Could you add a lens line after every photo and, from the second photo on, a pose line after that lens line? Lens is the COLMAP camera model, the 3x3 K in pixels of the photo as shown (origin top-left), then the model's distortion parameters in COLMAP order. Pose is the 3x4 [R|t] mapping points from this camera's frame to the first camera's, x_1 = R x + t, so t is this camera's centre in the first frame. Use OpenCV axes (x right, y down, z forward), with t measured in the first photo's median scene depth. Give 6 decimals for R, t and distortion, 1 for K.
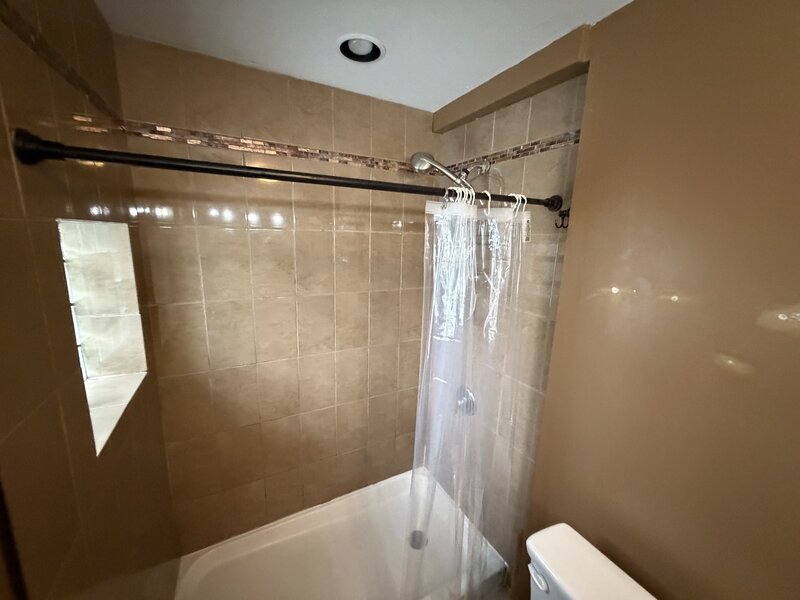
lens RADIAL K [[318.2, 0, 400.0], [0, 318.2, 300.0], [0, 0, 1]] dist [-0.000592, -0.000051]
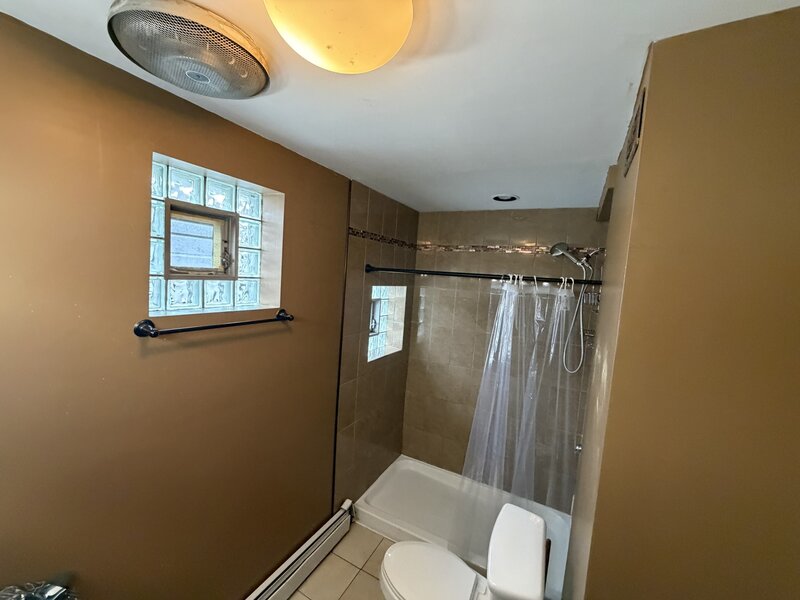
lens RADIAL K [[321.5, 0, 400.0], [0, 321.5, 300.0], [0, 0, 1]] dist [0.000193, 0.000003]
pose [[0.563004, 0.075562, -0.822993, 1.173375], [-0.218378, 0.974020, -0.059963, 0.024327], [0.797081, 0.213483, 0.564878, -0.420142]]
